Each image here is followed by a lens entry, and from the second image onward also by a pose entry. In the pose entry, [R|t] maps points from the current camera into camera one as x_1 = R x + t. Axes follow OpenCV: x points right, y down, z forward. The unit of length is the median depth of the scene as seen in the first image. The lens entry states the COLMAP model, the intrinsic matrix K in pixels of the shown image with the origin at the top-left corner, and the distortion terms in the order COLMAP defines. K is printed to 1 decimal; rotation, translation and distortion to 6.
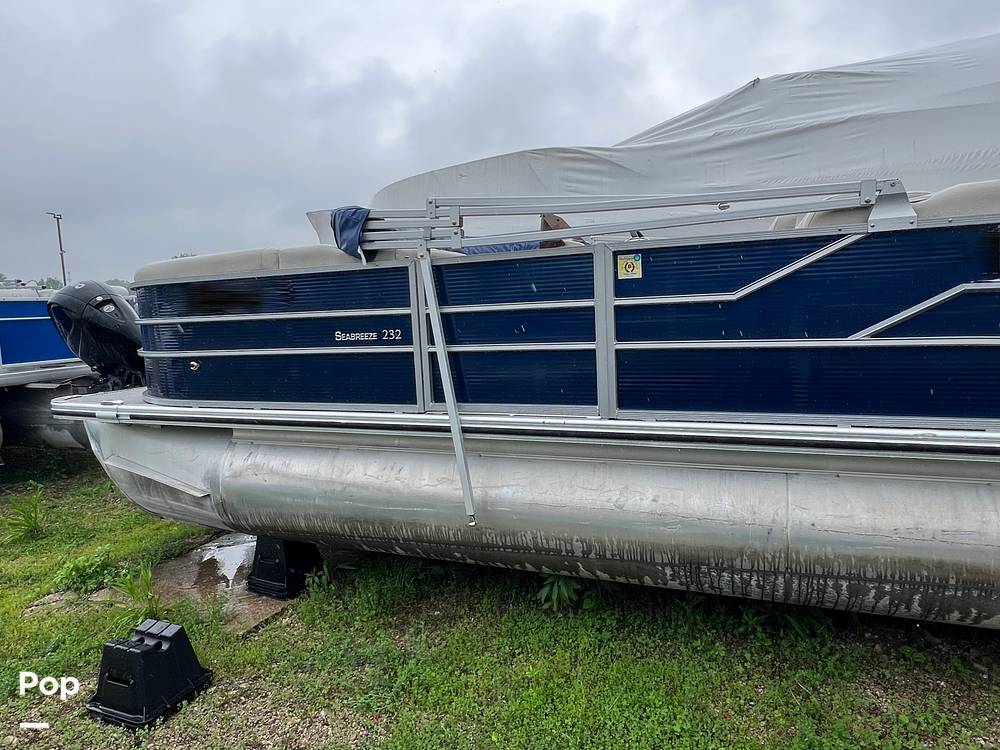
lens RADIAL K [[618.5, 0, 507.2], [0, 618.5, 379.4], [0, 0, 1]] dist [-0.000933, 0.000453]
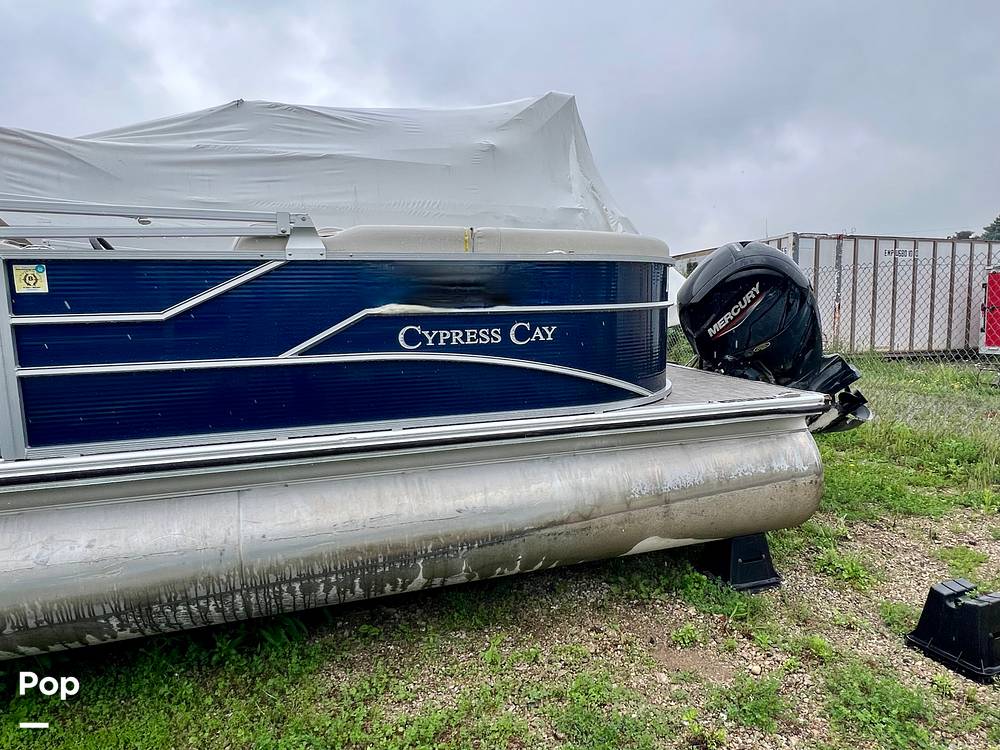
lens RADIAL K [[618.5, 0, 507.0], [0, 618.5, 376.6], [0, 0, 1]] dist [-0.000933, 0.000453]
pose [[0.763188, -0.047288, 0.644444, 0.127168], [0.067327, 0.997710, -0.006523, 0.001200], [-0.642660, 0.048367, 0.764623, -0.058751]]
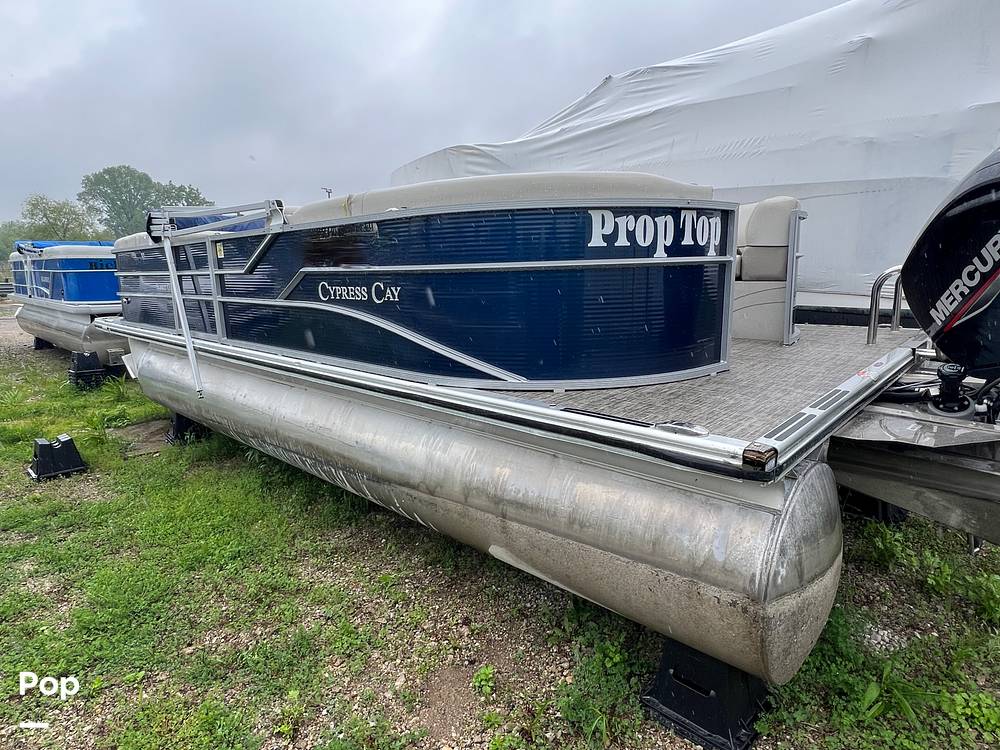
lens RADIAL K [[575.7, 0, 500.8], [0, 575.7, 373.0], [0, 0, 1]] dist [-0.000593, -0.000070]
pose [[0.927837, 0.096171, -0.360374, 1.299920], [-0.074064, 0.994452, 0.074694, -0.025434], [0.365559, -0.042613, 0.929812, -0.139669]]
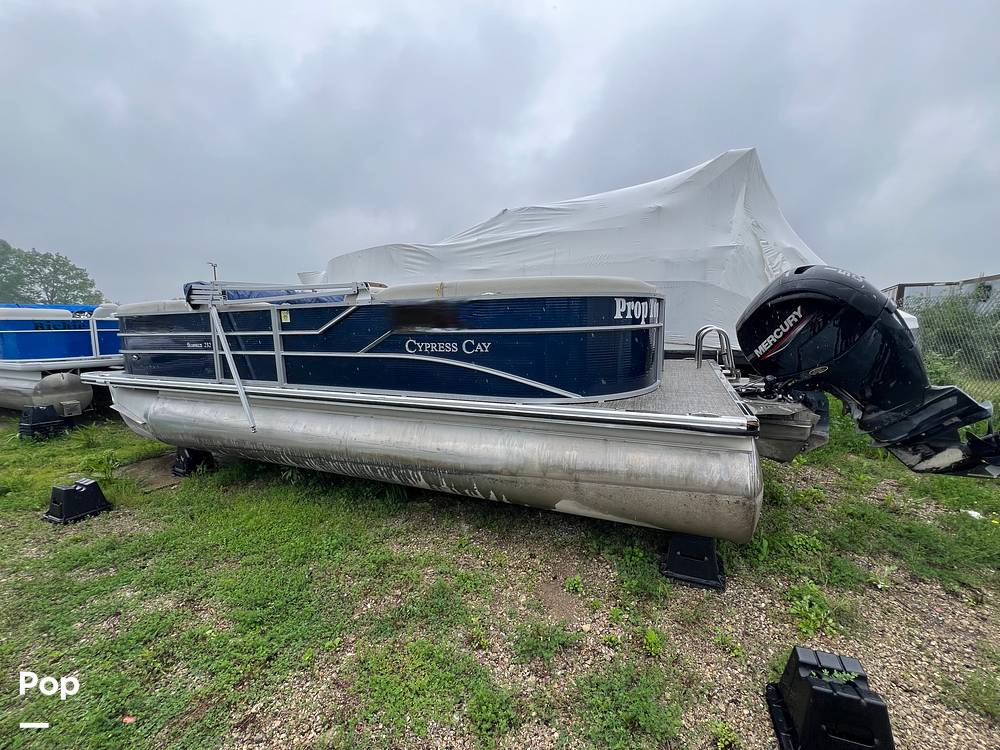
lens RADIAL K [[401.1, 0, 501.9], [0, 401.1, 374.6], [0, 0, 1]] dist [-0.001576, 0.000031]
pose [[0.999166, 0.031796, -0.025602, 0.875997], [-0.031922, 0.999480, -0.004530, 0.000278], [0.025444, 0.005344, 0.999662, -0.325508]]
